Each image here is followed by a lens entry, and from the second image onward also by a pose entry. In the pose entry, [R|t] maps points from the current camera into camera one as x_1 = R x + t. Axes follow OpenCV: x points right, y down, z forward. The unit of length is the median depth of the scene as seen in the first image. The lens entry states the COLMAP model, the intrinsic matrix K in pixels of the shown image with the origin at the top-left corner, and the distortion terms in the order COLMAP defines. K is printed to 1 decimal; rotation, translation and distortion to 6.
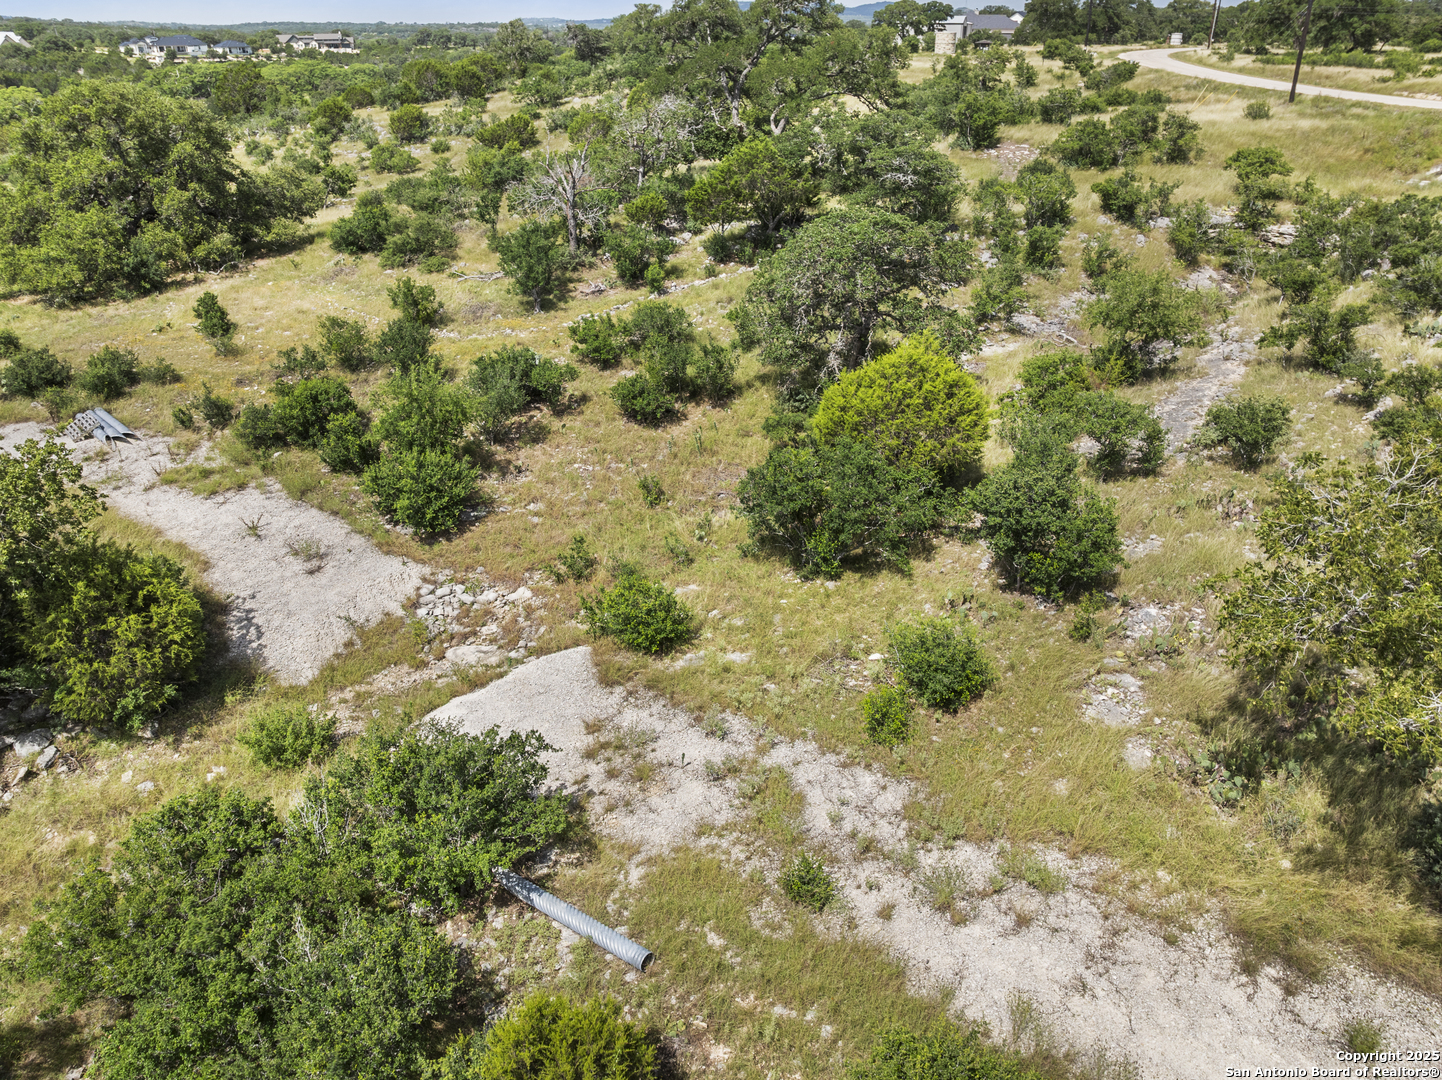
lens RADIAL K [[1038.4, 0, 706.3], [0, 1038.4, 545.6], [0, 0, 1]] dist [-0.057196, 0.036429]
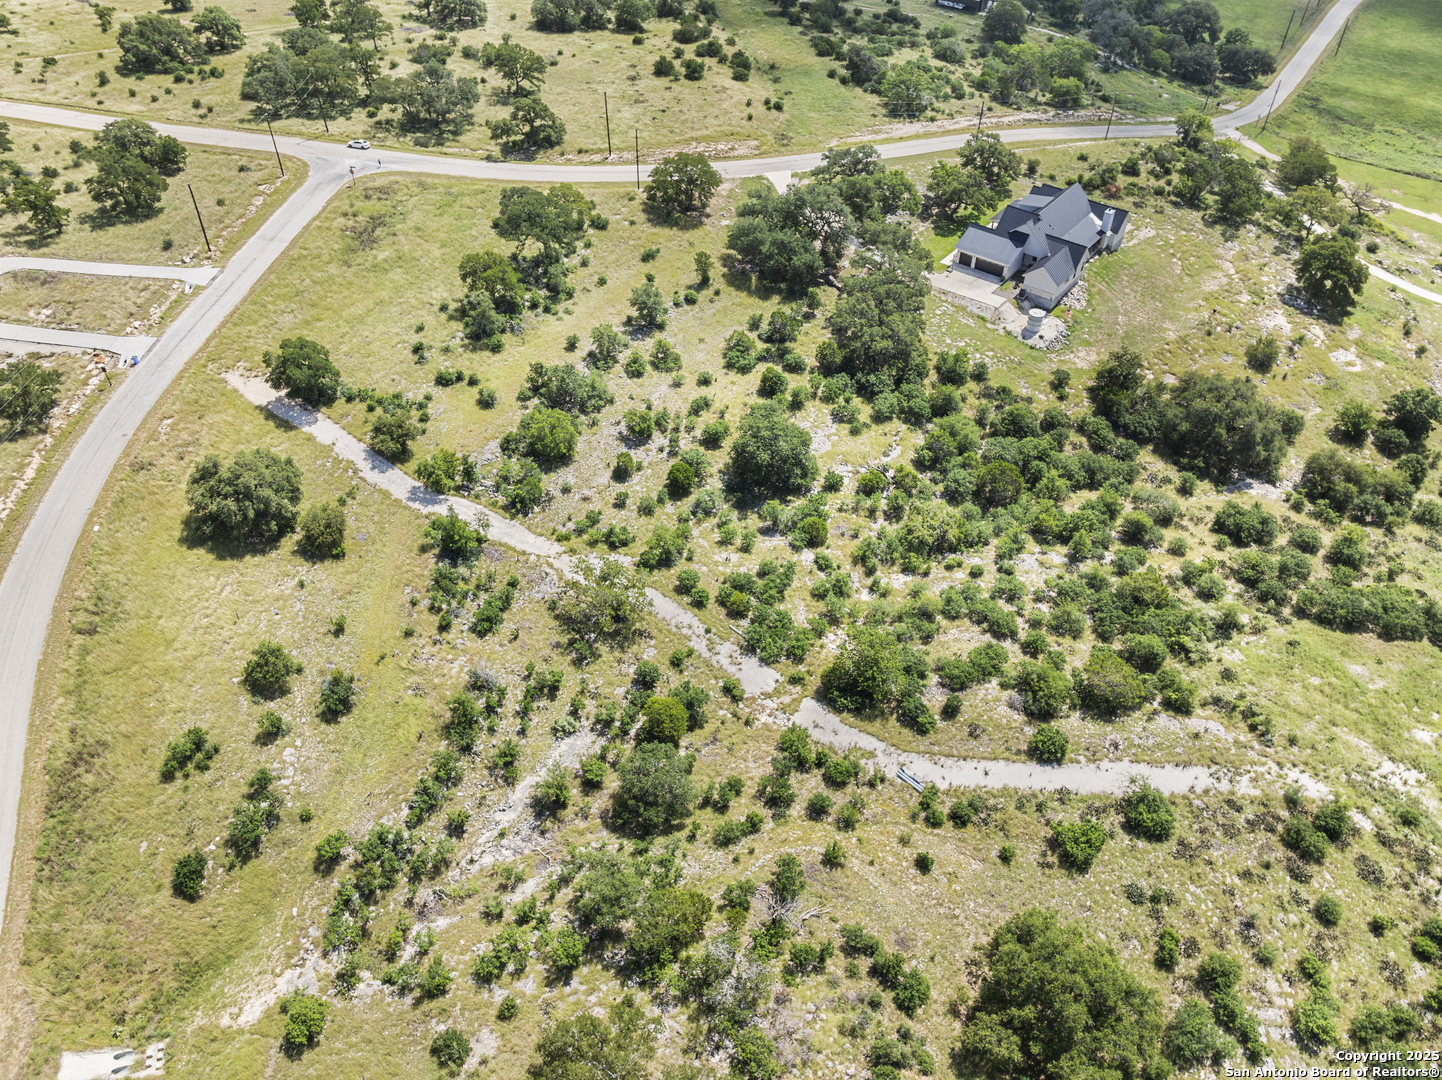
lens RADIAL K [[1001.4, 0, 718.3], [0, 1001.4, 543.8], [0, 0, 1]] dist [-0.032865, -0.010839]
pose [[-0.999174, -0.025196, 0.031896, -0.094505], [0.021263, 0.344779, 0.938443, -3.292261], [-0.034642, 0.938346, -0.343958, 1.434955]]
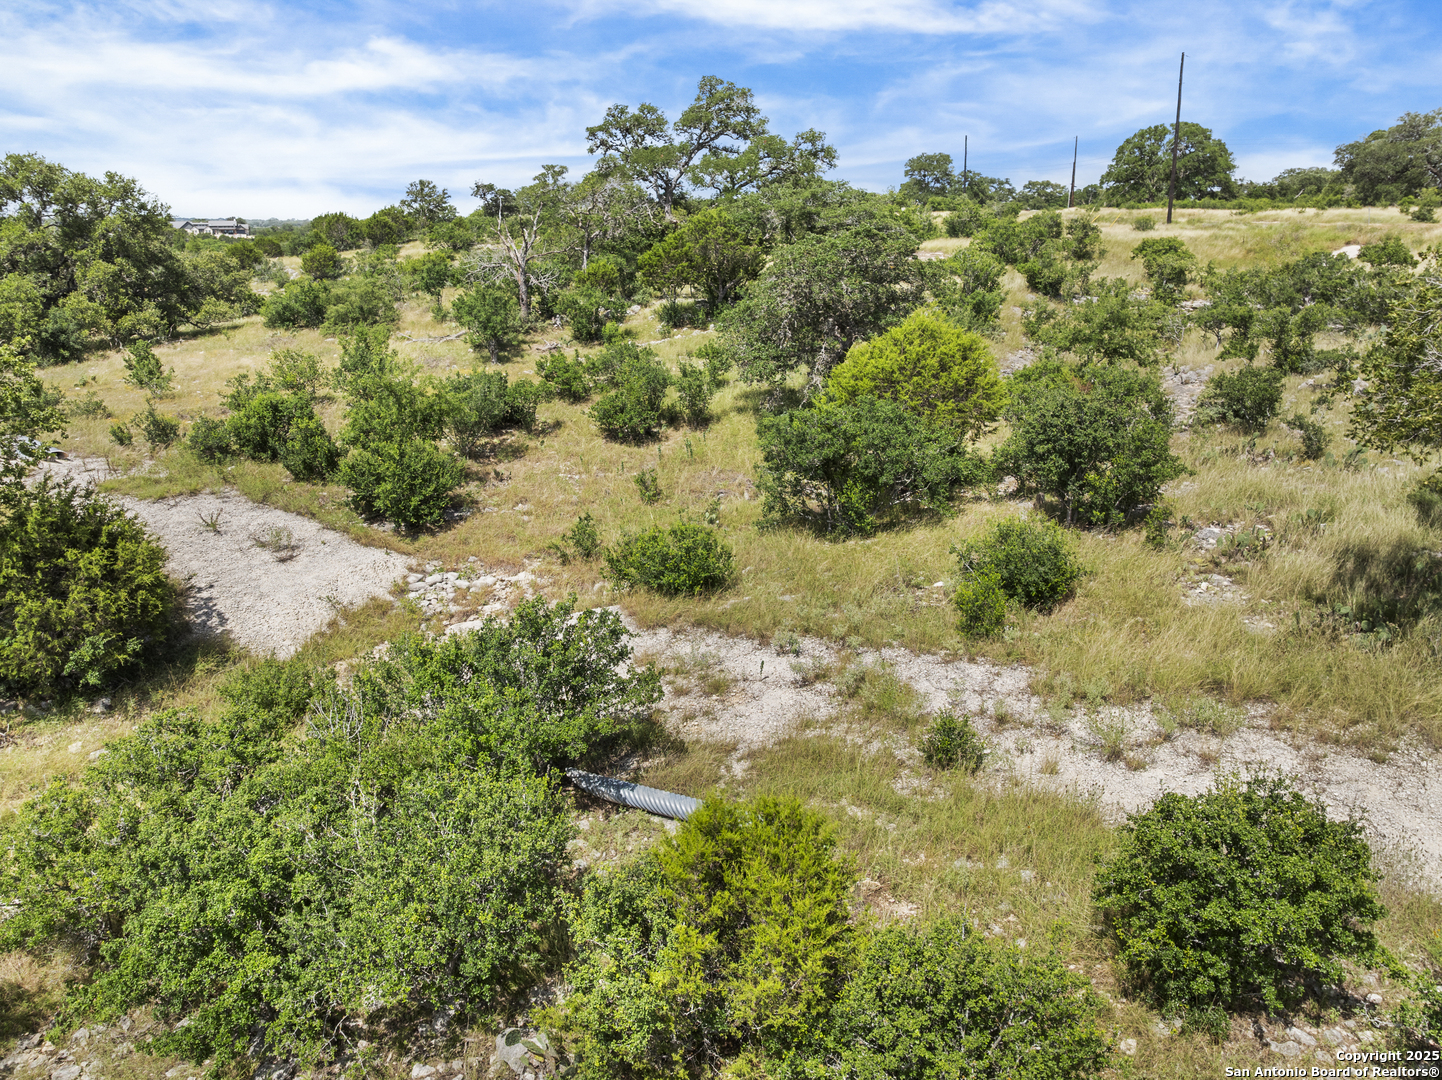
lens RADIAL K [[1038.4, 0, 706.3], [0, 1038.4, 545.6], [0, 0, 1]] dist [-0.057196, 0.036429]
pose [[0.994122, -0.026036, 0.105093, -0.094532], [0.043433, 0.985030, -0.166820, 0.147851], [-0.099176, 0.170404, 0.980371, 0.076075]]
